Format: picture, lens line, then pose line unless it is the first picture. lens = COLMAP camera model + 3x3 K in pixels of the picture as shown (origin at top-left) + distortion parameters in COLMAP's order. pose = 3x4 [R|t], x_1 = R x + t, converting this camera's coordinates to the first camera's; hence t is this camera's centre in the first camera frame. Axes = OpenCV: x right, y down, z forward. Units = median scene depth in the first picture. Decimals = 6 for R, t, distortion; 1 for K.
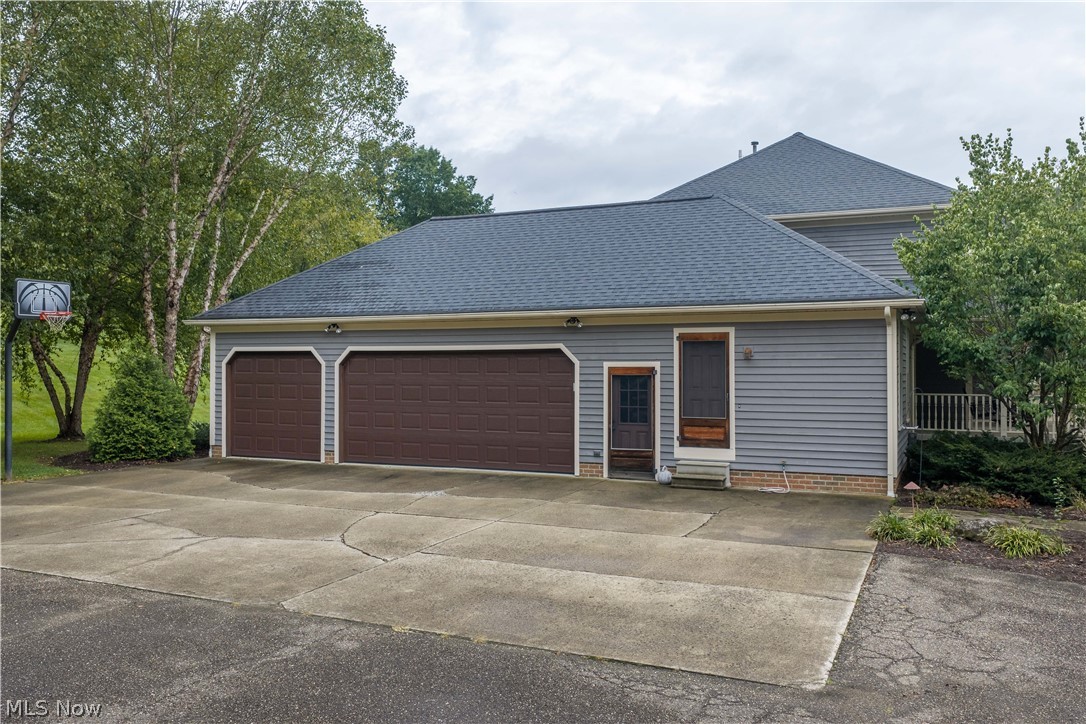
lens RADIAL K [[900.9, 0, 544.5], [0, 900.9, 371.5], [0, 0, 1]] dist [0.005100, -0.005769]
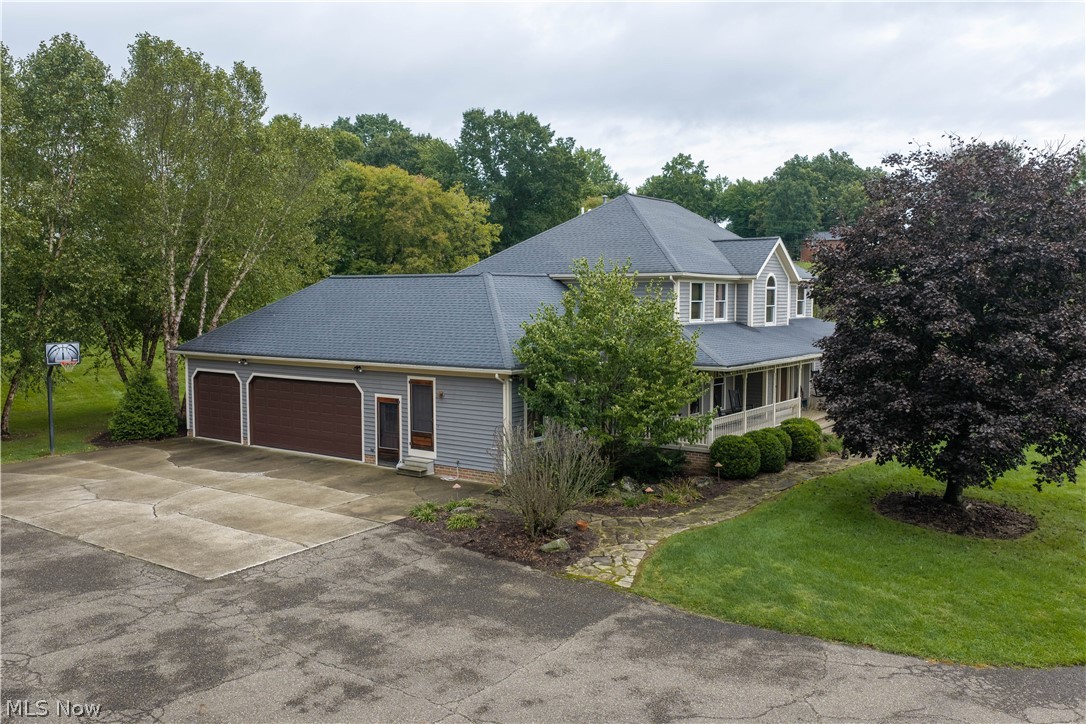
lens RADIAL K [[900.9, 0, 544.5], [0, 900.9, 371.5], [0, 0, 1]] dist [0.005100, -0.005769]
pose [[0.981911, 0.015086, -0.188741, 0.686477], [-0.000047, 0.996841, 0.079429, -0.182878], [0.189343, -0.077983, 0.978809, -0.531937]]
